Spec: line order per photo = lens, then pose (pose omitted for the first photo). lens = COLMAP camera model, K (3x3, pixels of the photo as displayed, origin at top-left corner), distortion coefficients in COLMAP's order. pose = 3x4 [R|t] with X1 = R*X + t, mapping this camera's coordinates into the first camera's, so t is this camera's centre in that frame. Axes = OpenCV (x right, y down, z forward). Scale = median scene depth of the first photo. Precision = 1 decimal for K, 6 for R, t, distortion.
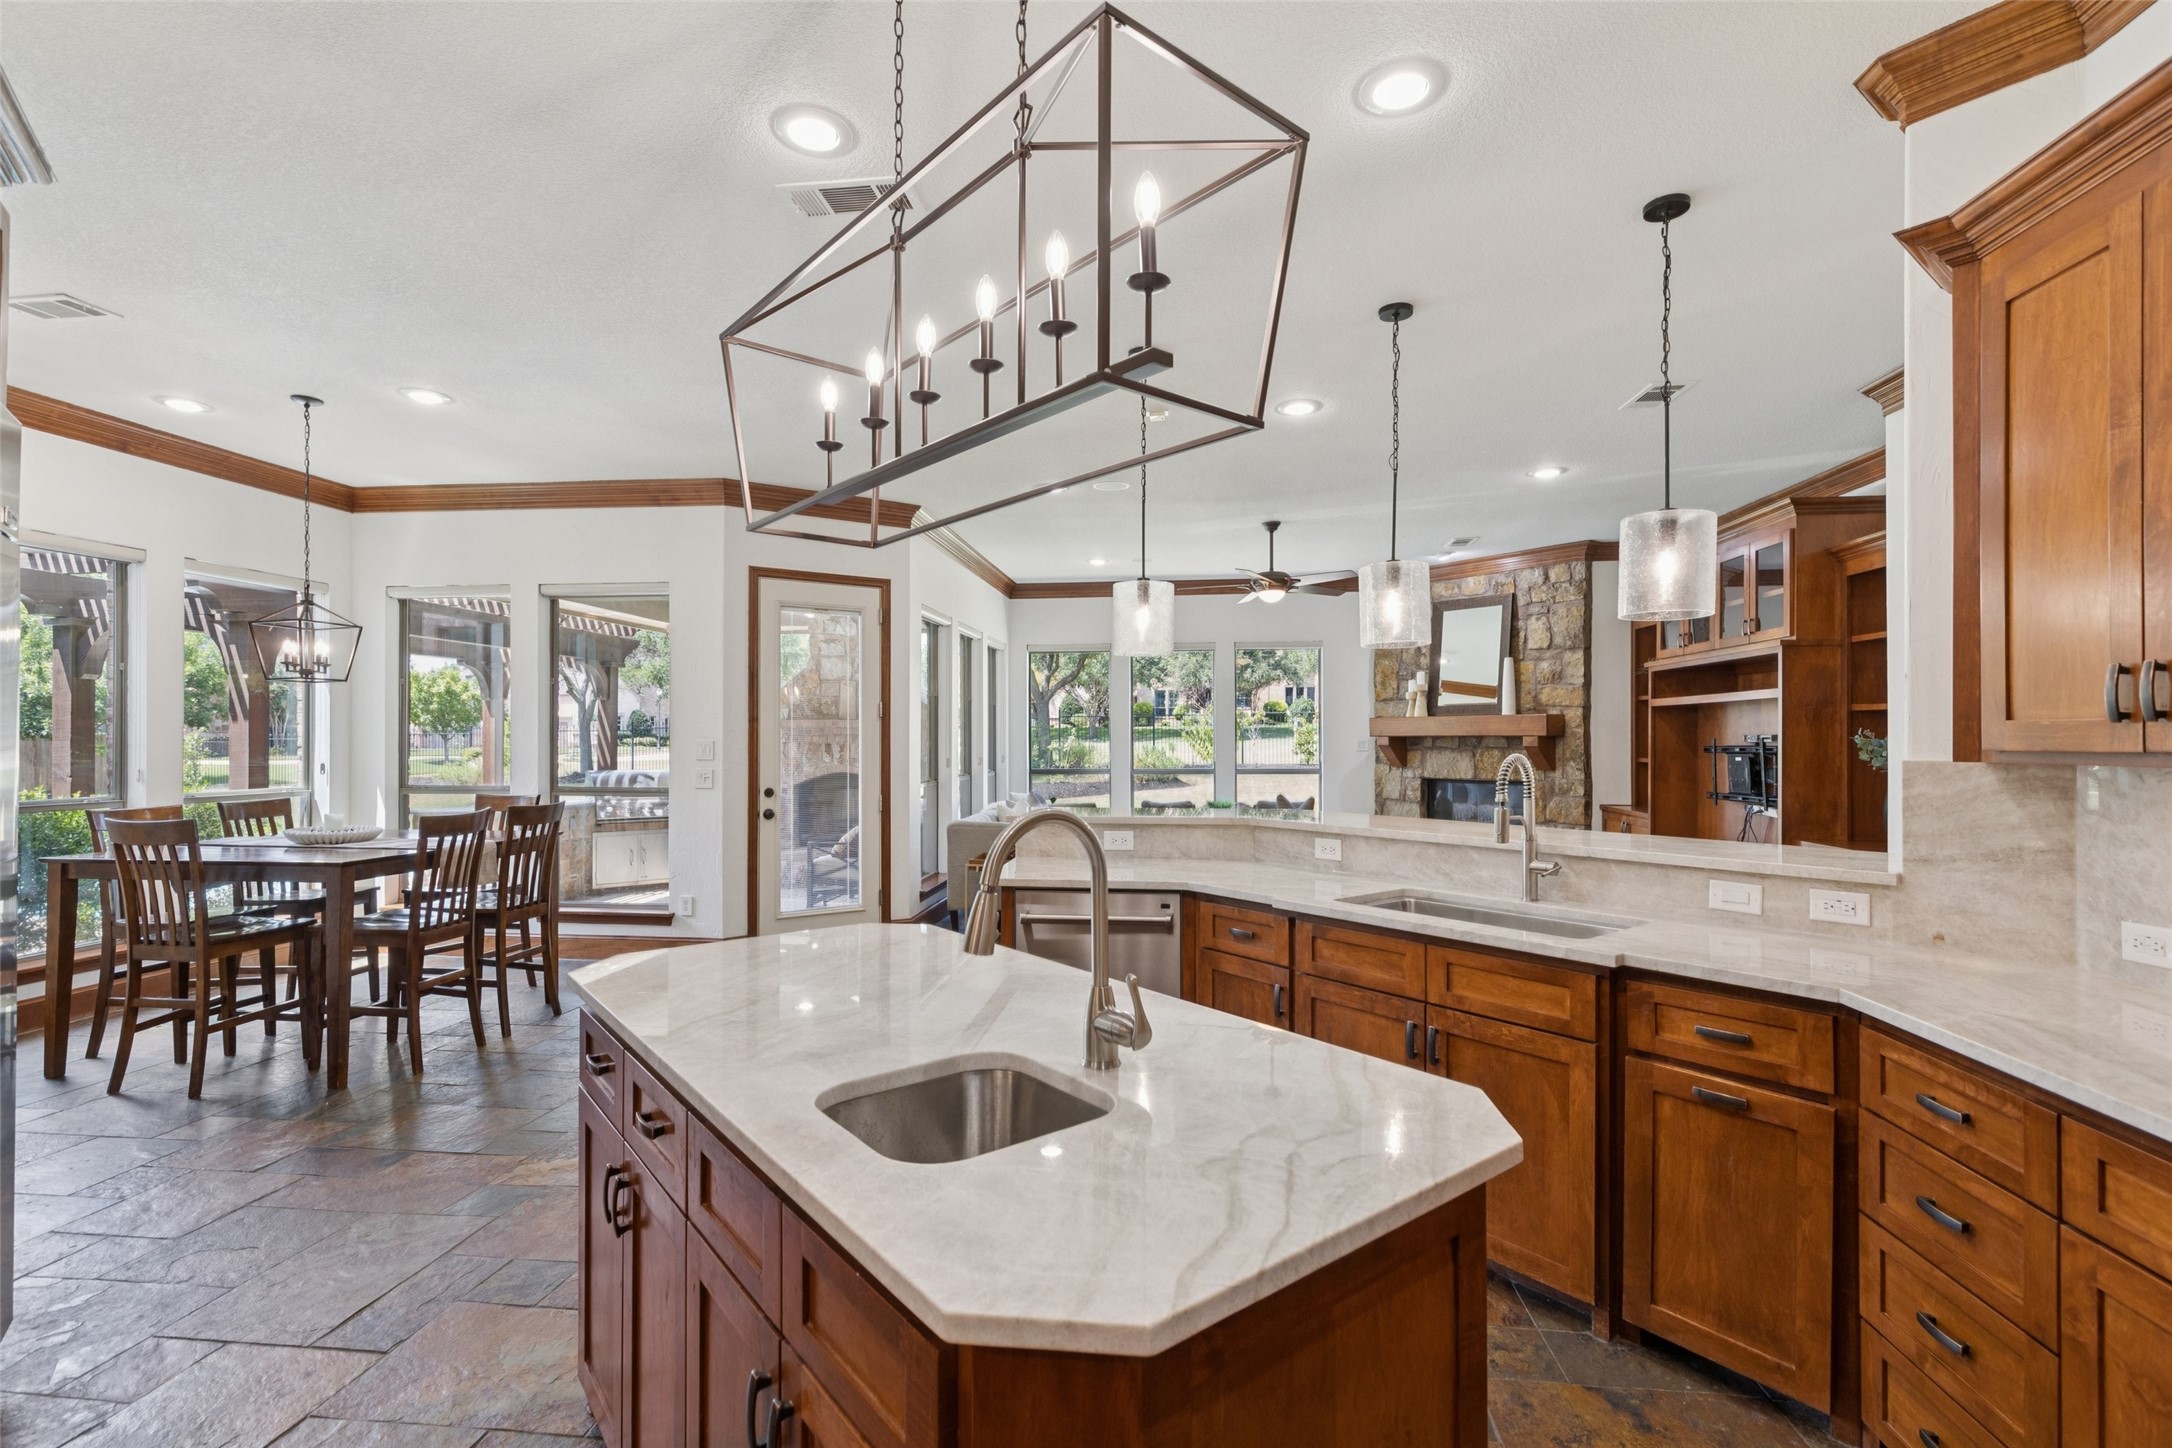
lens RADIAL K [[979.4, 0, 1094.8], [0, 979.4, 737.3], [0, 0, 1]] dist [0.006240, -0.000050]
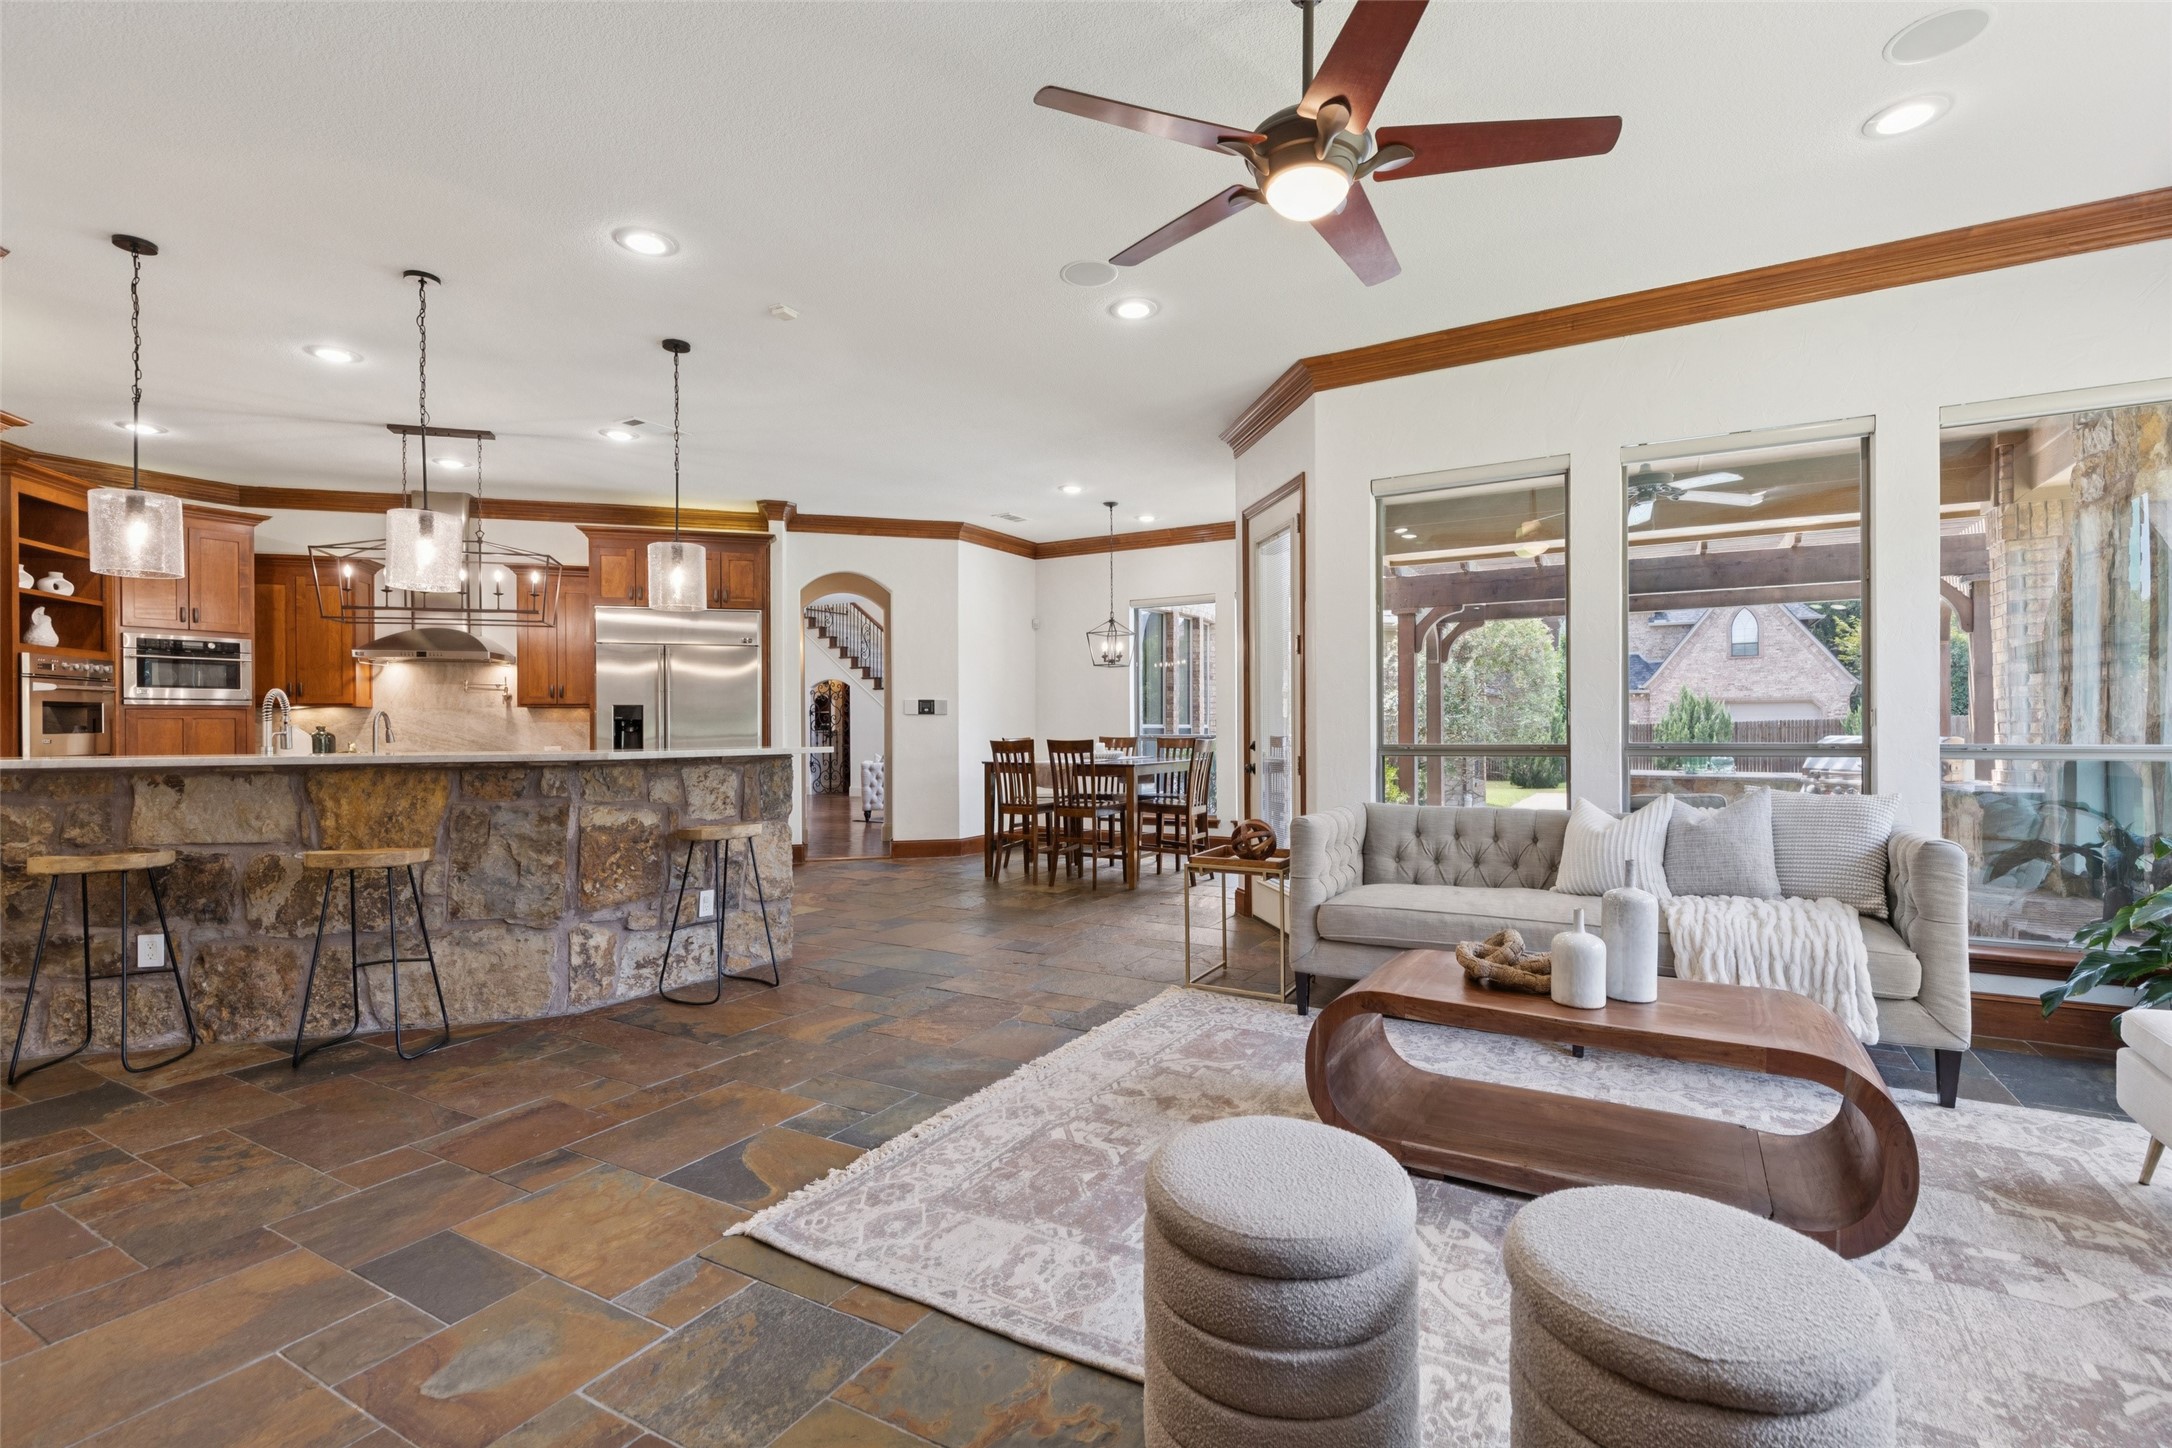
lens RADIAL K [[979.4, 0, 1092.0], [0, 979.4, 725.2], [0, 0, 1]] dist [0.006240, -0.000050]
pose [[-0.394915, -0.000608, -0.918717, 0.447536], [0.007313, 0.999966, -0.003805, 0.029670], [0.918688, -0.008221, -0.394897, 0.928164]]
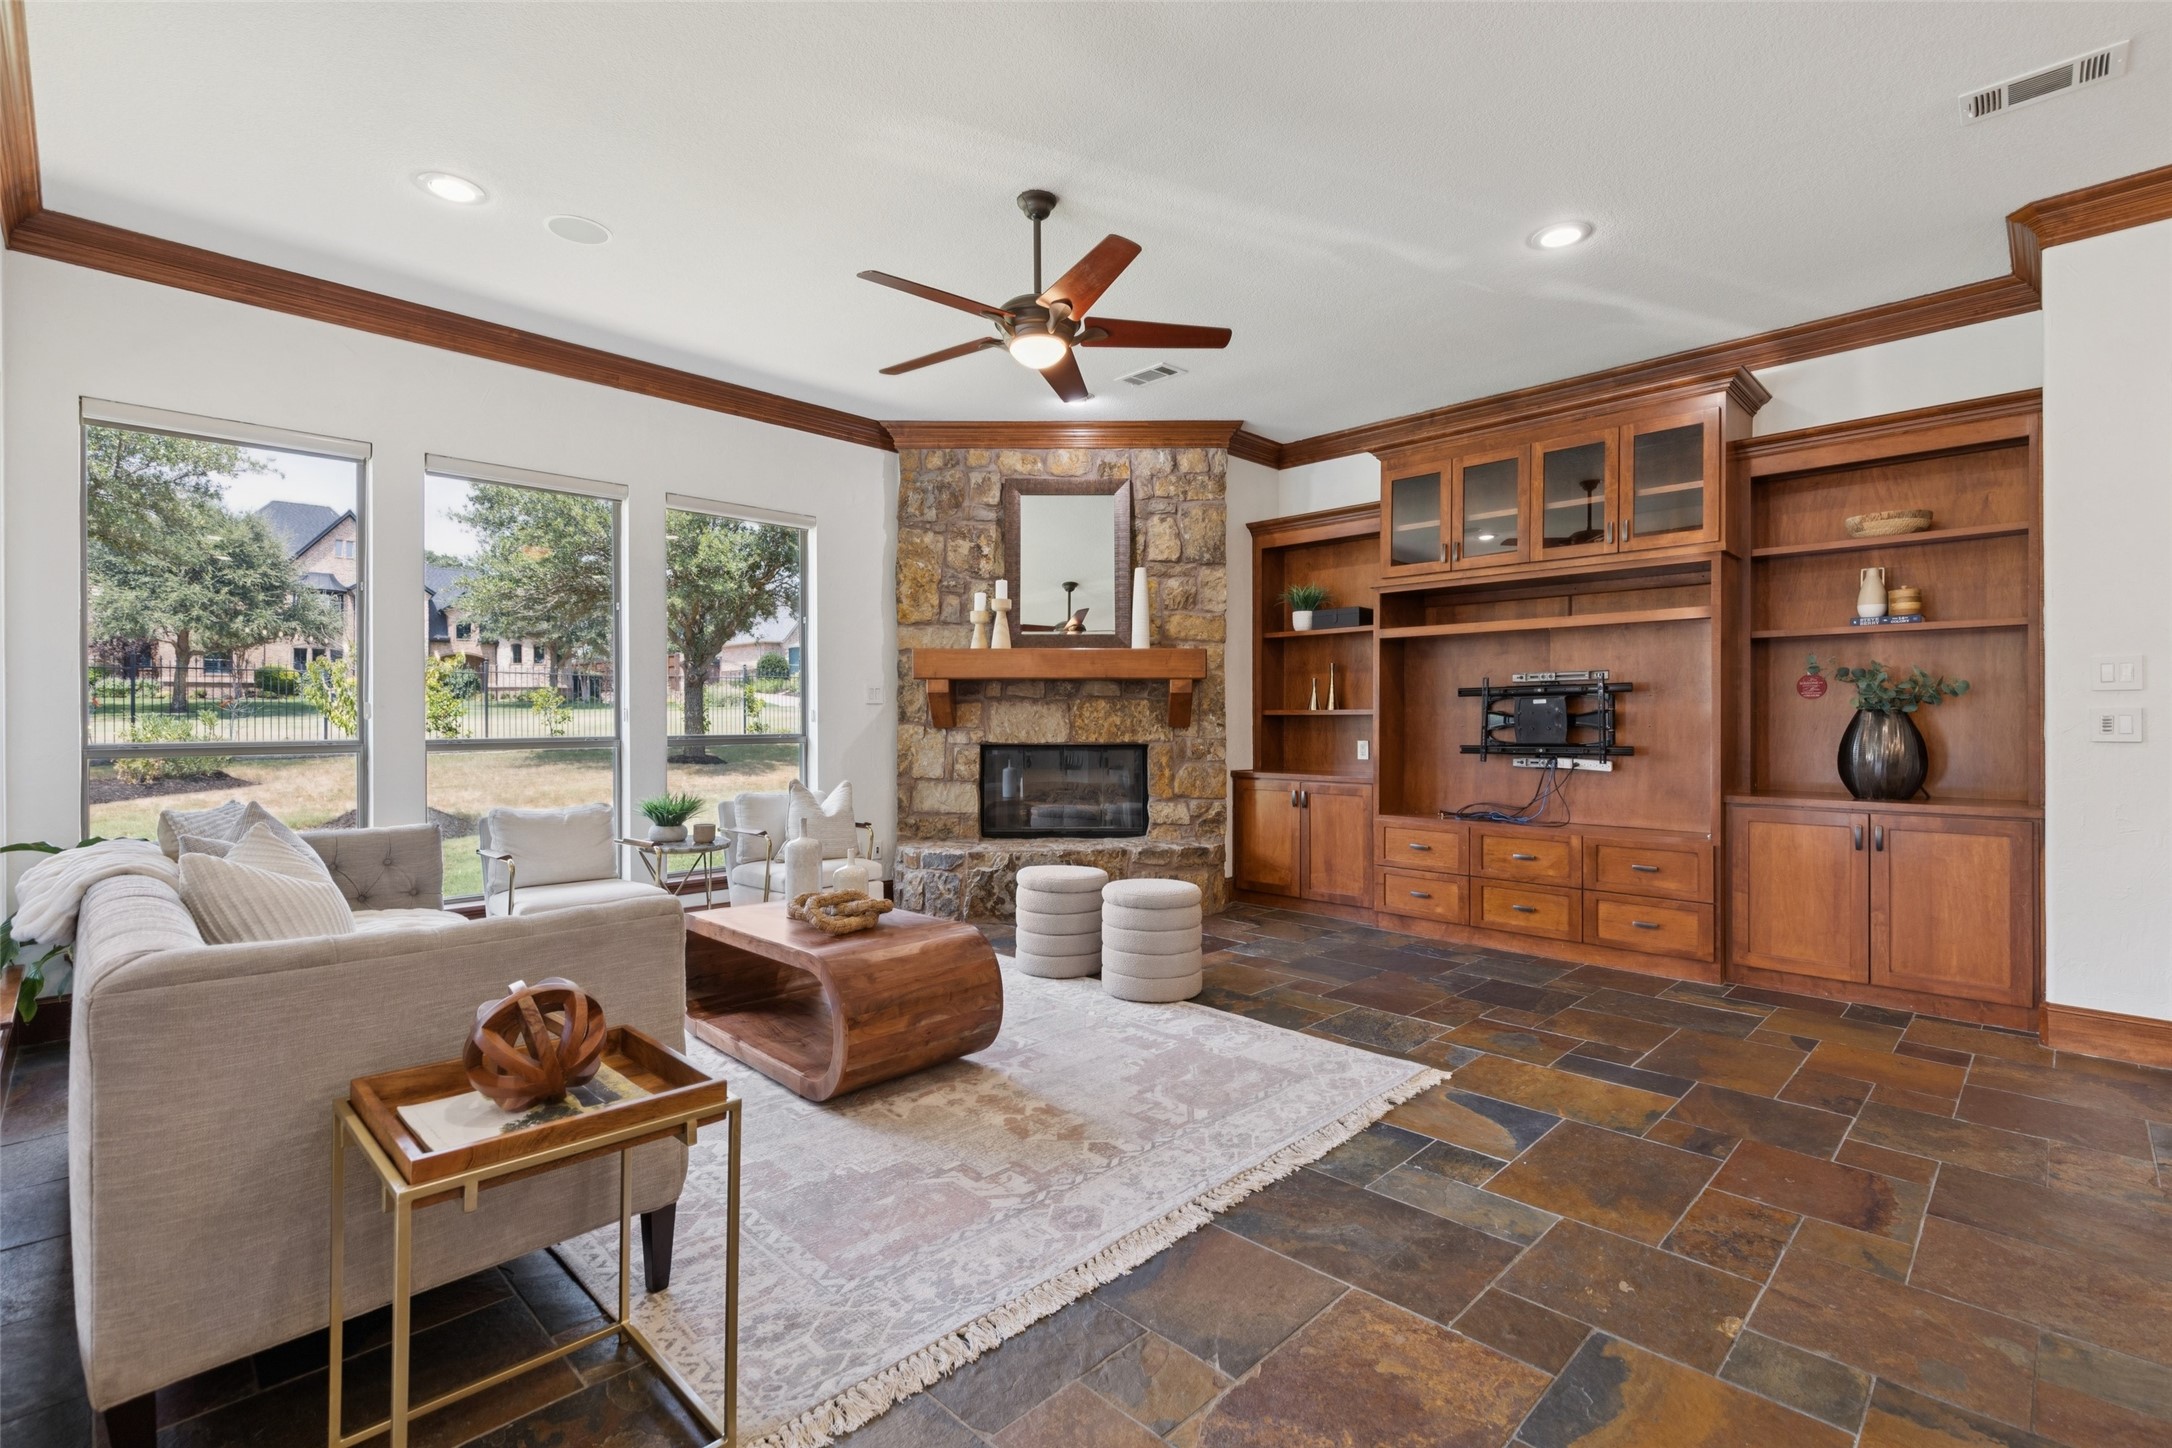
lens RADIAL K [[979.4, 0, 1096.7], [0, 979.4, 721.2], [0, 0, 1]] dist [0.006240, -0.000050]
pose [[0.612949, 0.001054, 0.790122, -0.154654], [-0.001463, 0.999999, -0.000199, 0.029445], [-0.790121, -0.001034, 0.612949, 0.599609]]
